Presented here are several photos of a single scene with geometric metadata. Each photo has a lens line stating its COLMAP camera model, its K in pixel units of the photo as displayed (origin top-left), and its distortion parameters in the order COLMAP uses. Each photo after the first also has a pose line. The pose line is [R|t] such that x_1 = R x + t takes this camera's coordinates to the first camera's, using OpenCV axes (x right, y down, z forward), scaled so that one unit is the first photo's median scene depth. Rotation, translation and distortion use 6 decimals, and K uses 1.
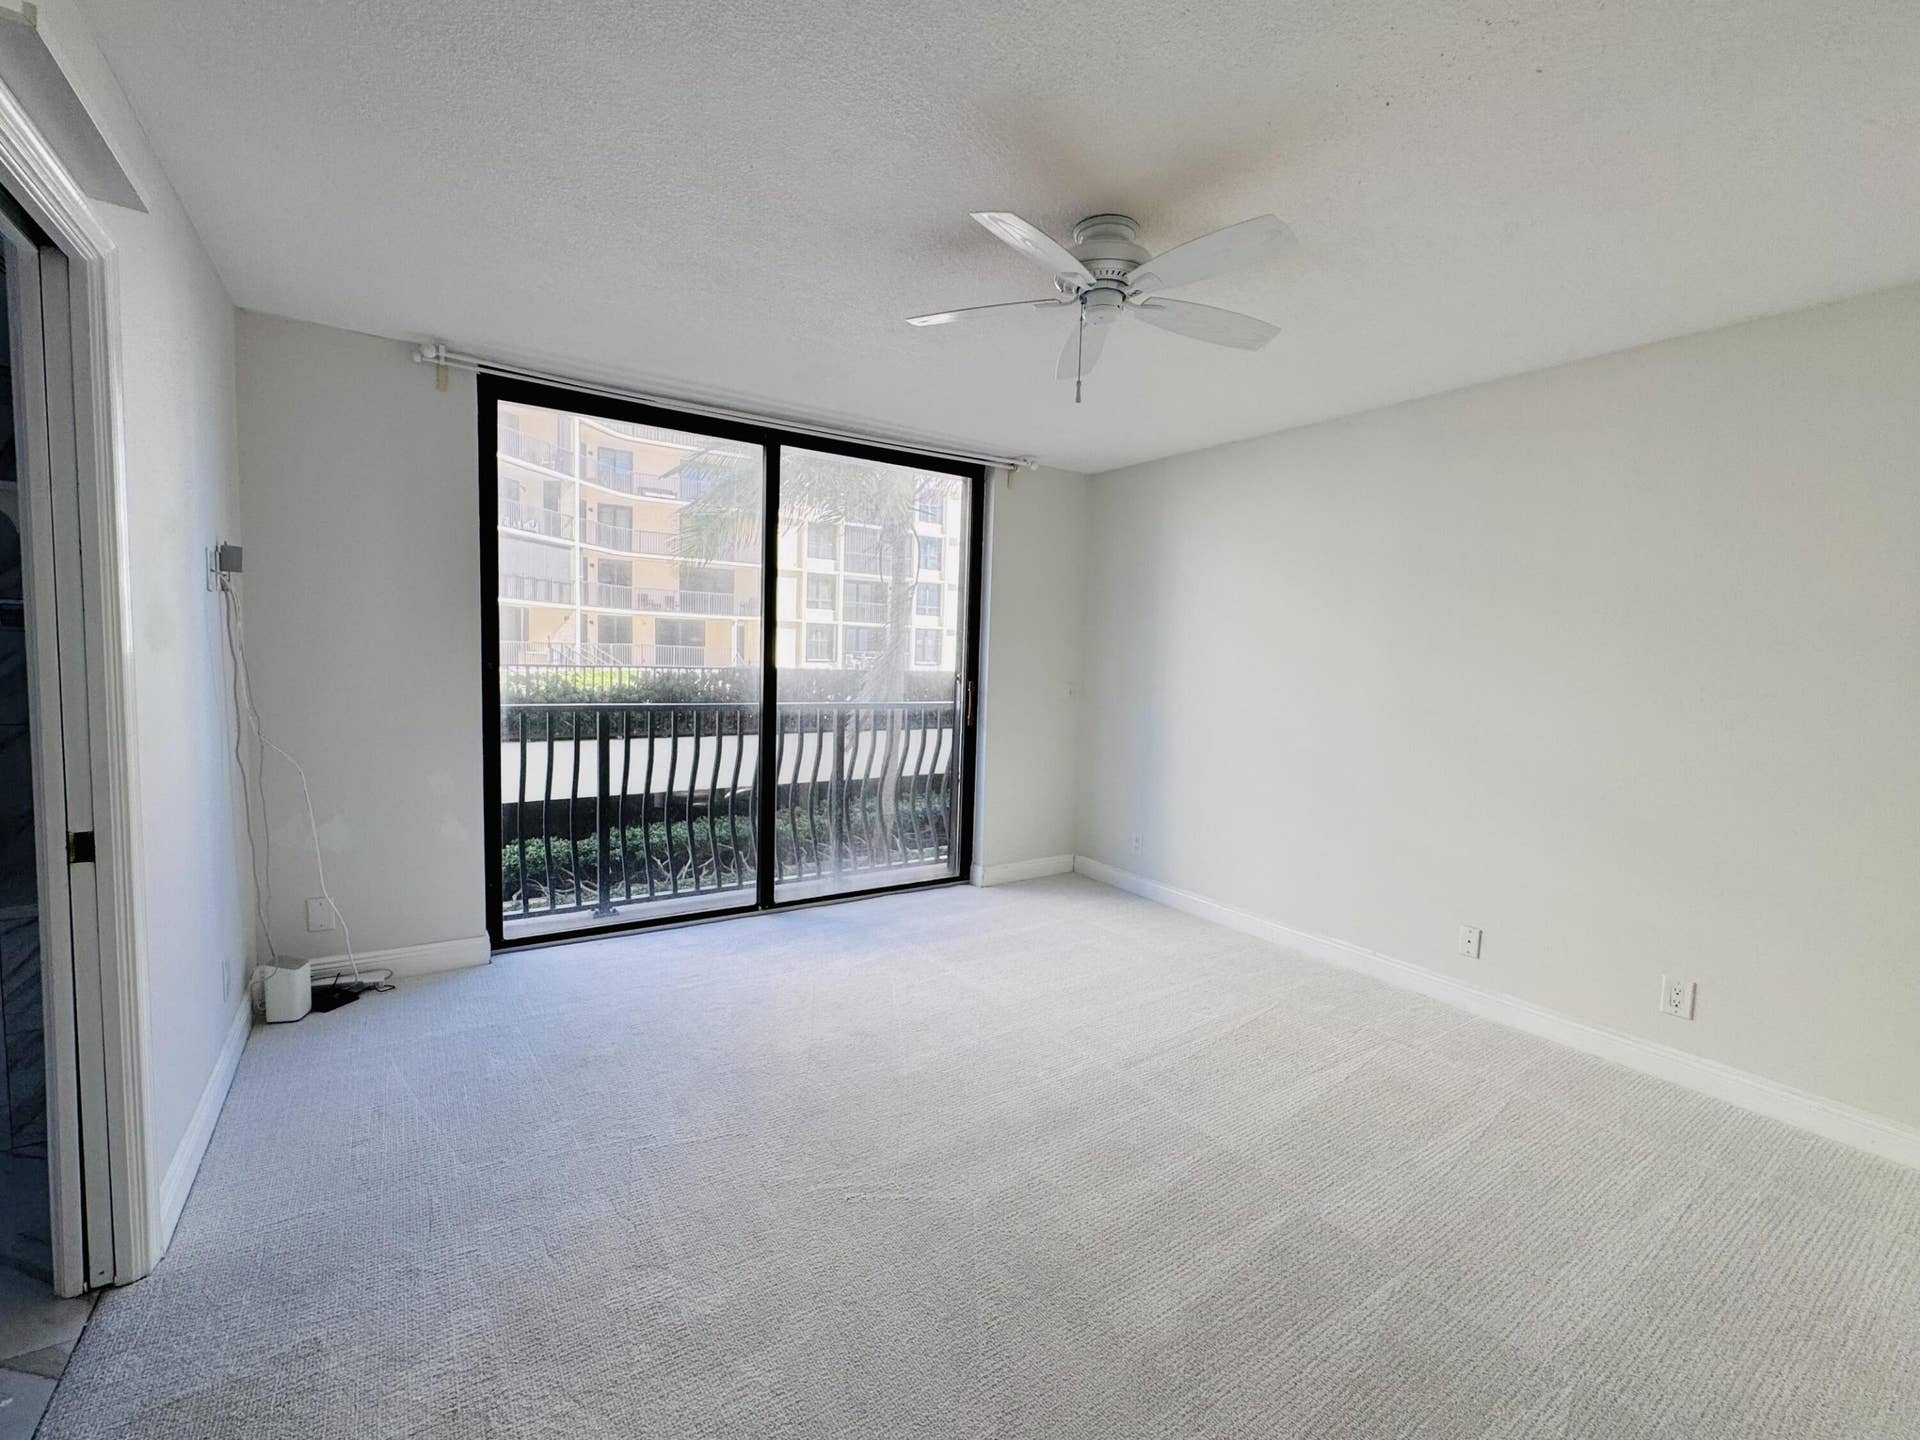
lens RADIAL K [[838.4, 0, 962.7], [0, 838.4, 714.2], [0, 0, 1]] dist [0.003808, 0.000125]
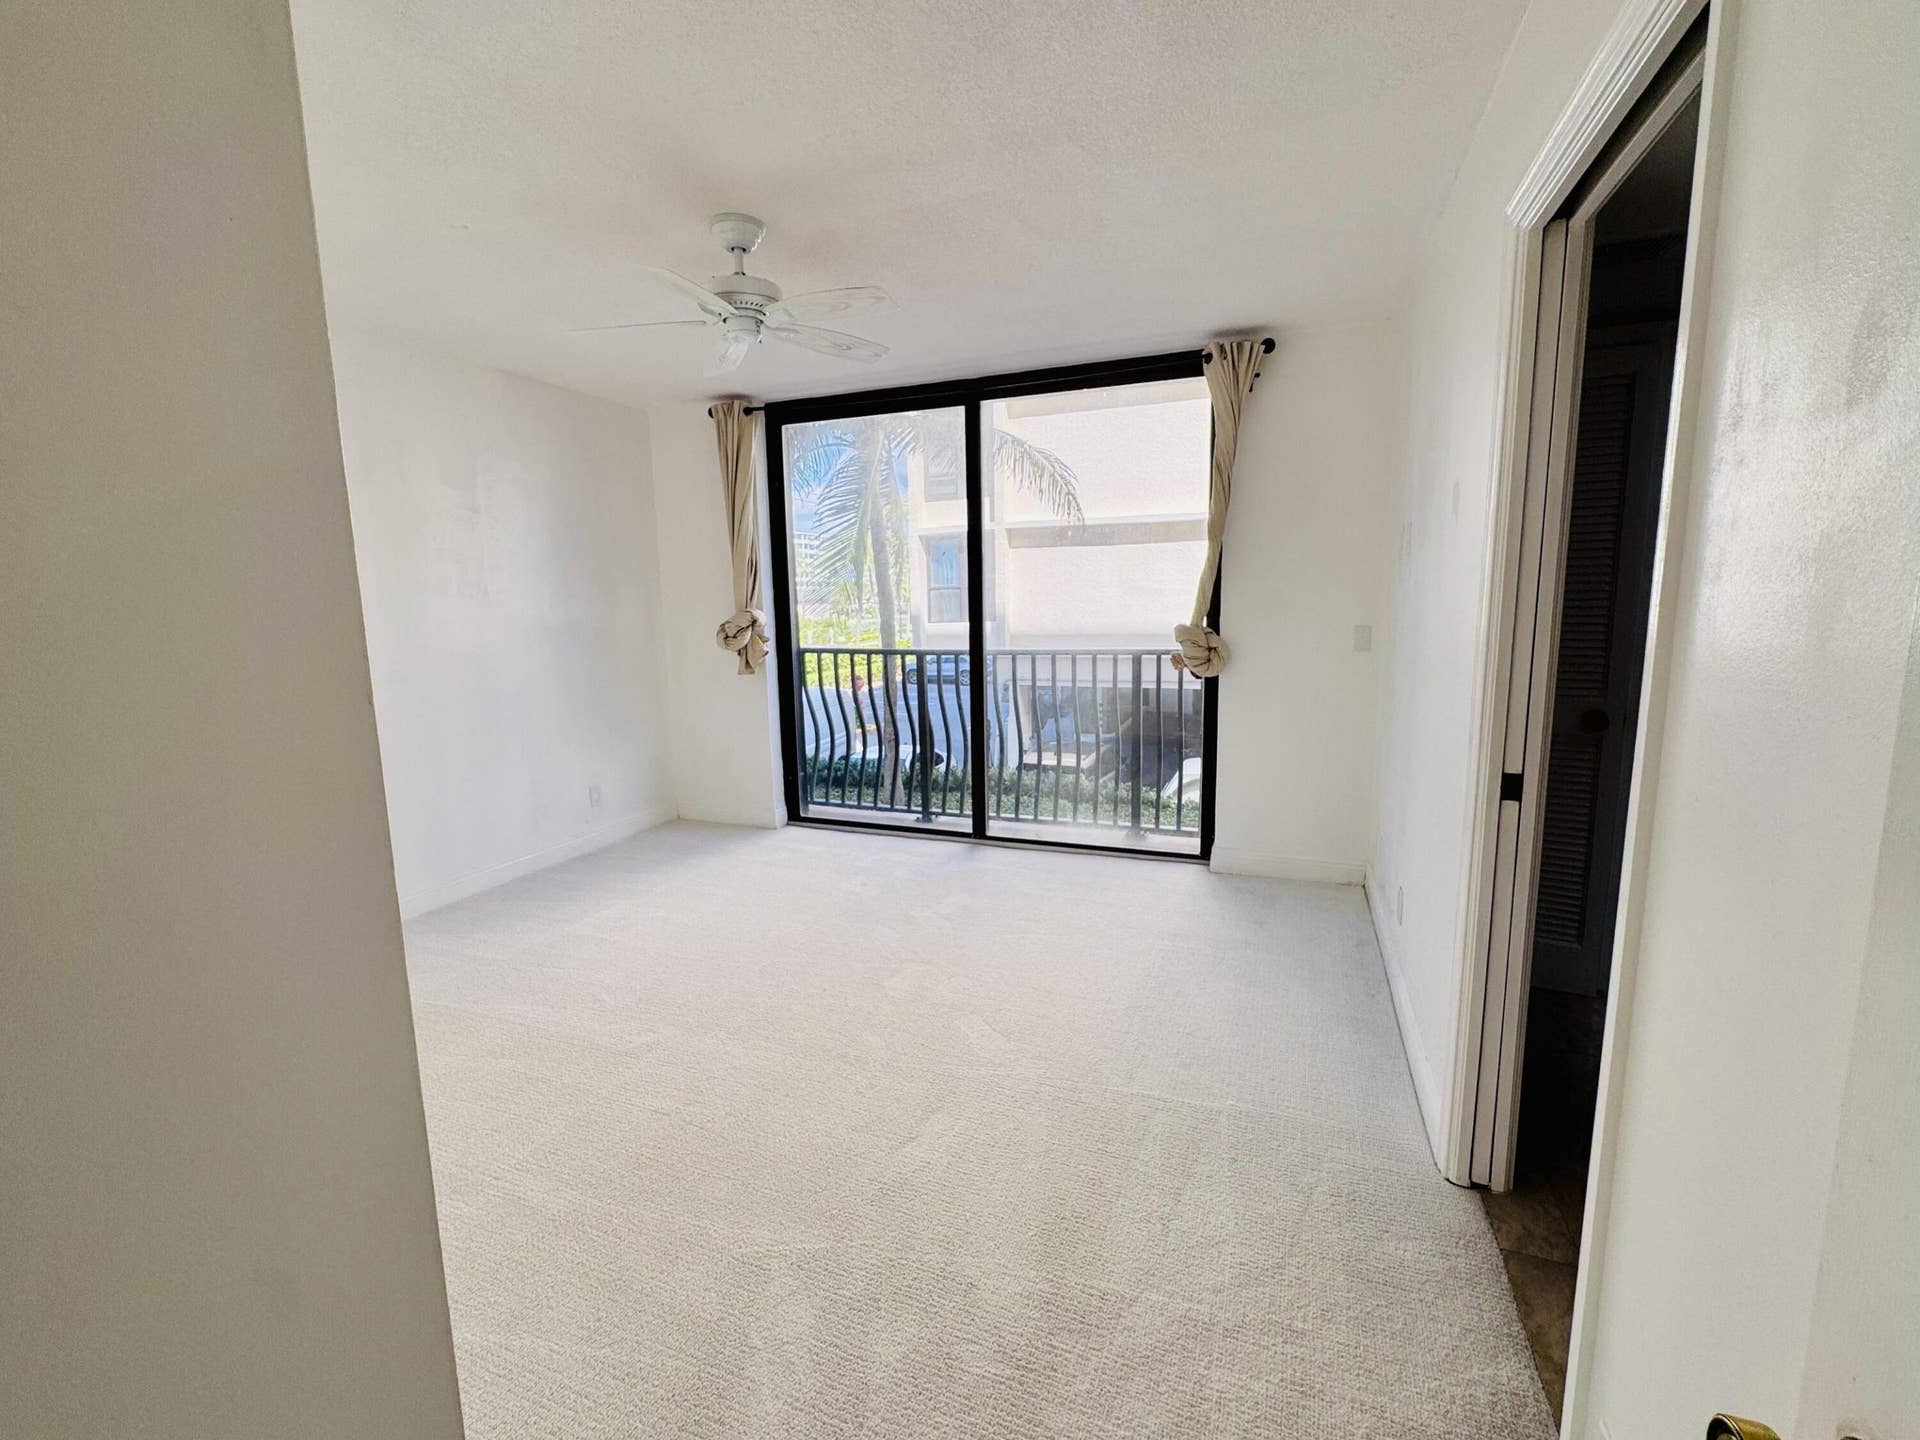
lens RADIAL K [[838.4, 0, 962.7], [0, 838.4, 714.2], [0, 0, 1]] dist [0.003808, 0.000125]
pose [[0.581299, 0.082268, -0.809520, 0.629171], [-0.022662, 0.996127, 0.084959, -0.022705], [0.813374, -0.031041, 0.580912, 0.353939]]
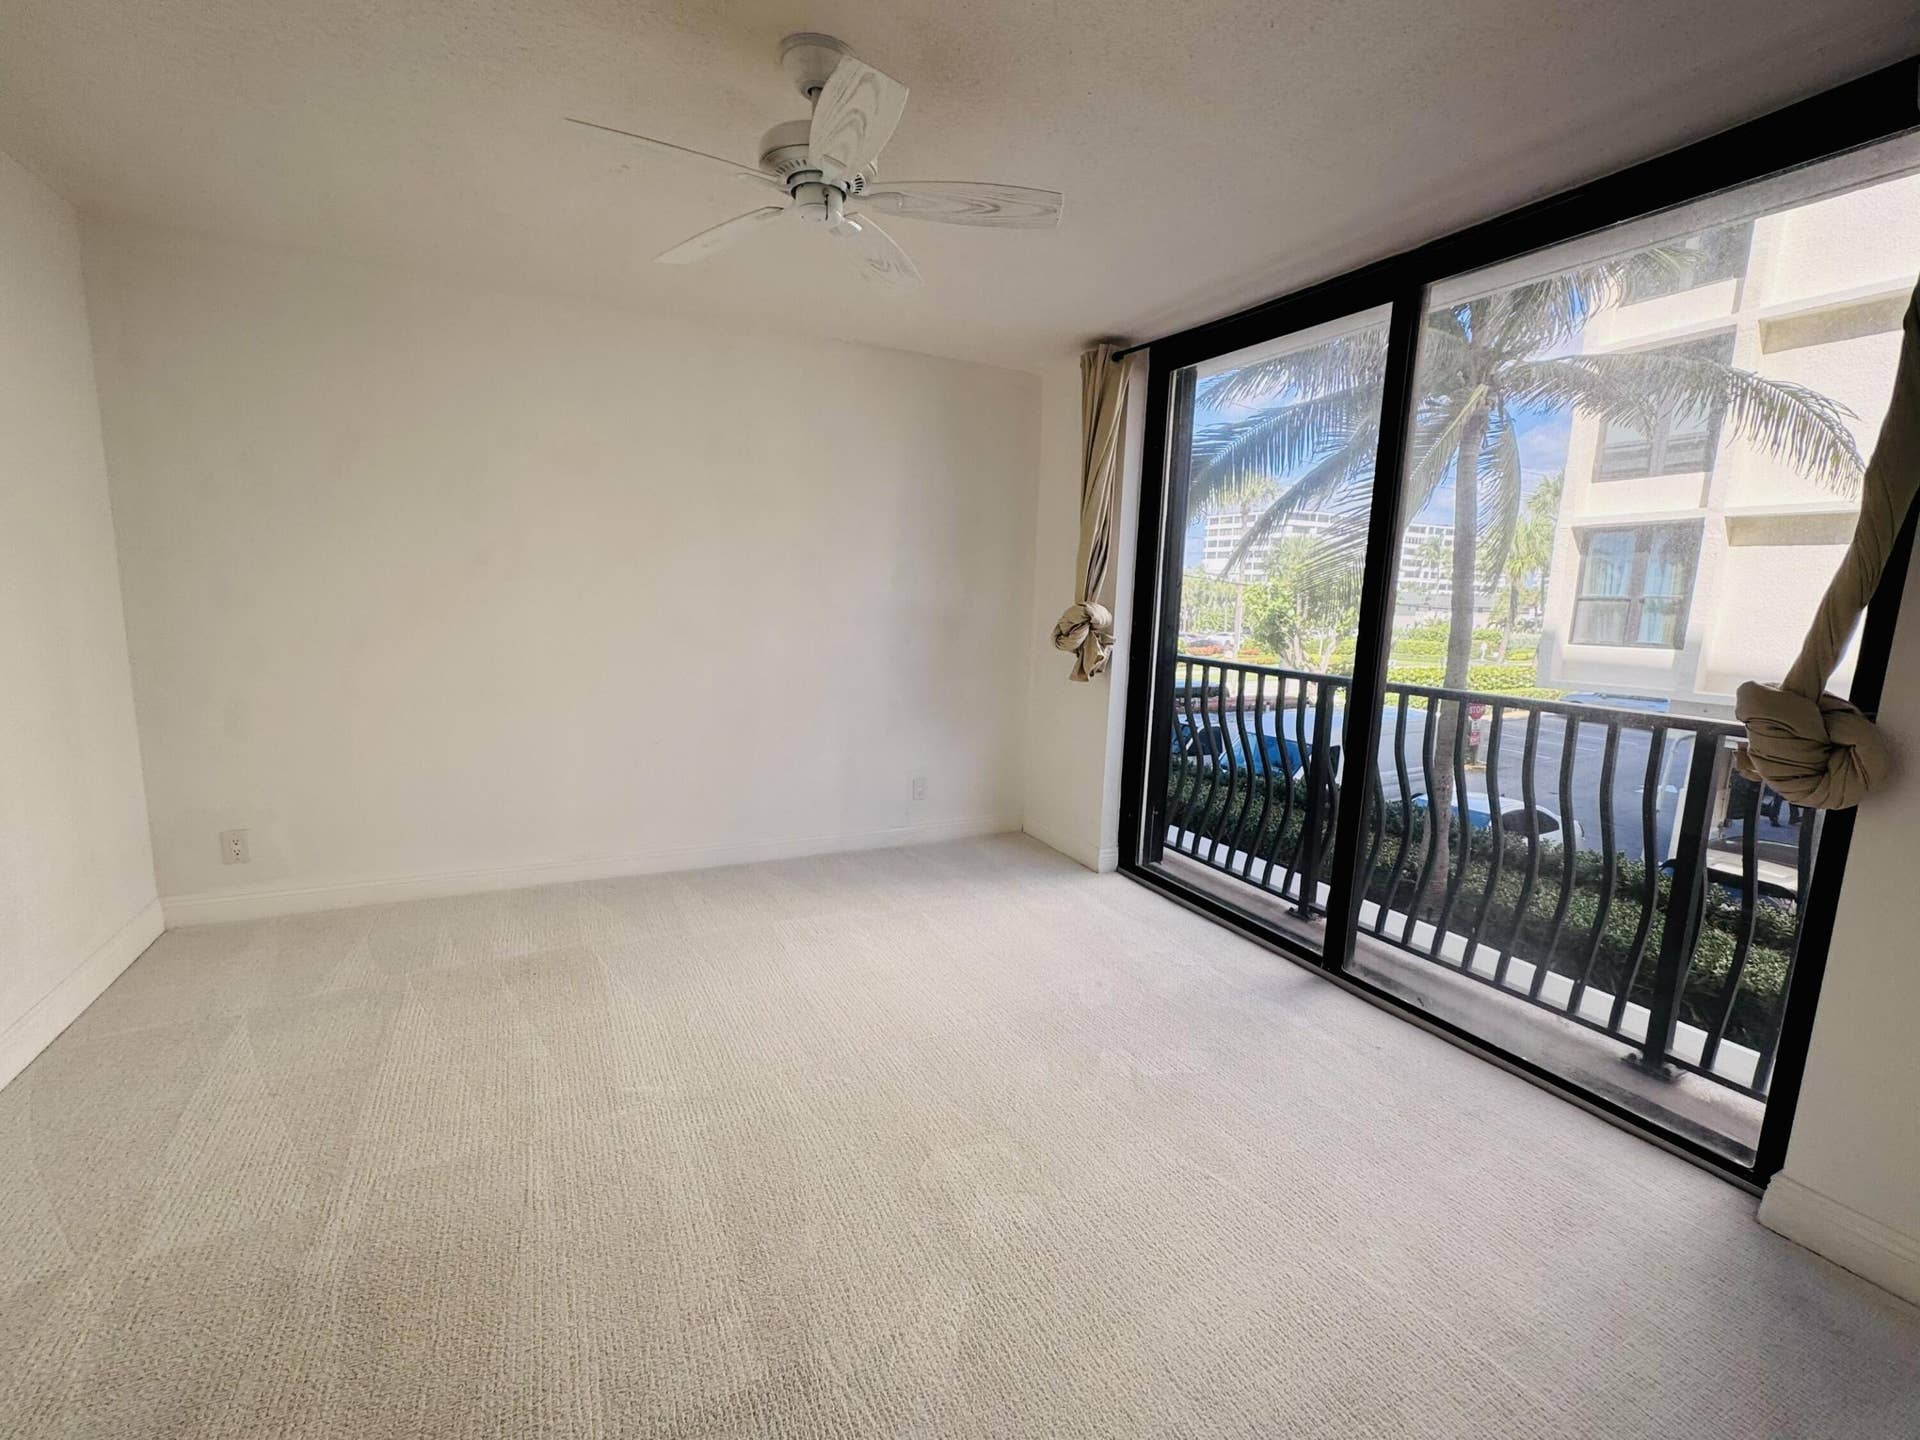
lens RADIAL K [[838.4, 0, 962.7], [0, 838.4, 714.2], [0, 0, 1]] dist [0.003808, 0.000125]
pose [[-0.106540, 0.124919, -0.986430, 0.489514], [-0.103634, 0.985278, 0.135967, -0.048700], [0.988893, 0.116714, -0.092025, 0.714515]]
